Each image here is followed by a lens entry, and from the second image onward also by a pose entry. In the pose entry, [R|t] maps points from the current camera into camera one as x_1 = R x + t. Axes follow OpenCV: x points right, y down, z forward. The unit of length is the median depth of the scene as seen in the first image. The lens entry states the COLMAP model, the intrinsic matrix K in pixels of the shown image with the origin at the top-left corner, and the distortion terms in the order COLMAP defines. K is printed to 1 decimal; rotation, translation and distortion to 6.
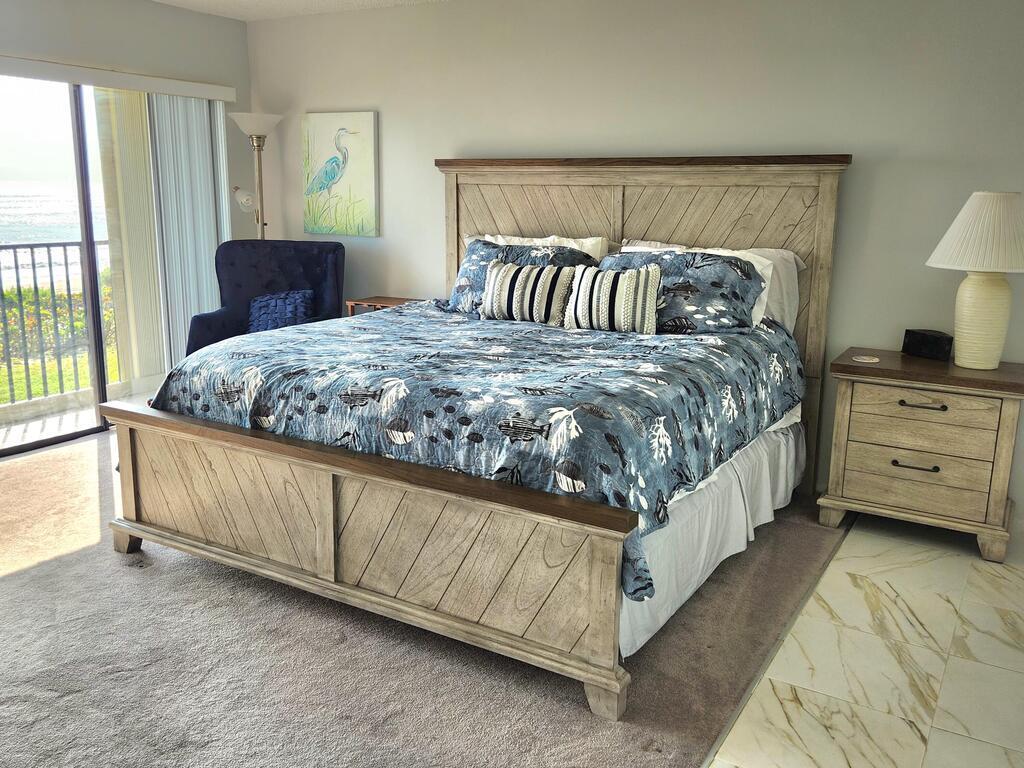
lens RADIAL K [[892.8, 0, 502.8], [0, 892.8, 371.9], [0, 0, 1]] dist [0.092168, -0.084002]
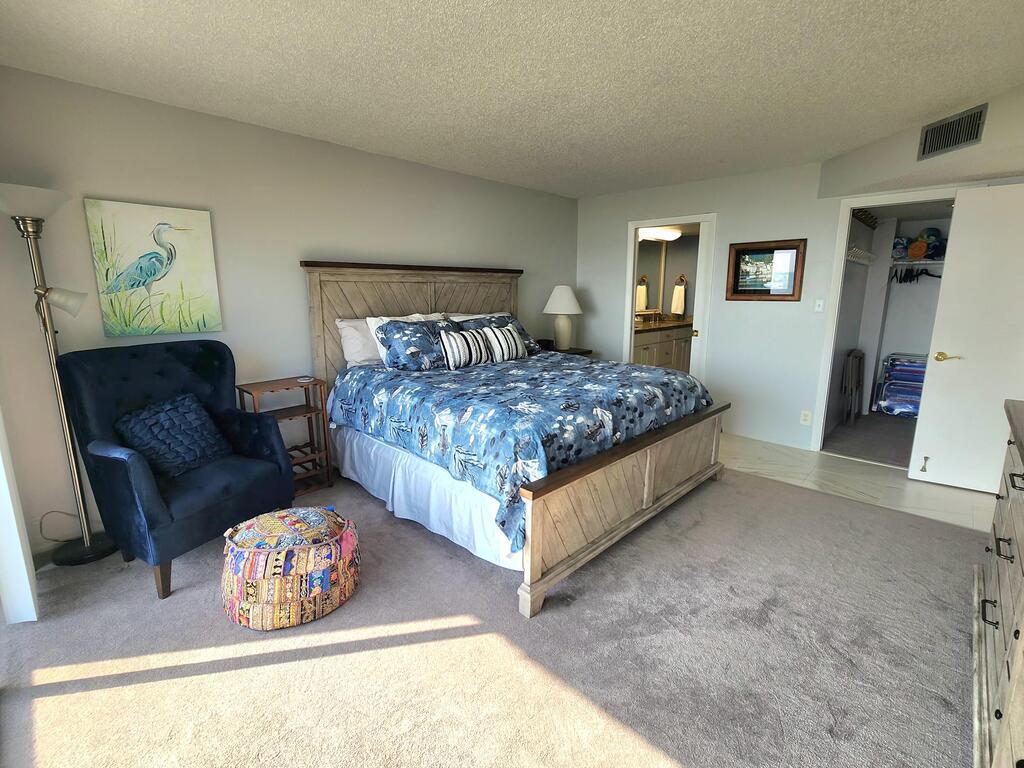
lens RADIAL K [[470.2, 0, 514.7], [0, 470.2, 378.3], [0, 0, 1]] dist [0.001322, 0.000472]
pose [[0.218475, -0.199047, 0.955326, -0.734919], [0.194175, 0.968267, 0.157337, -0.142930], [-0.956329, 0.151126, 0.250192, 0.663185]]
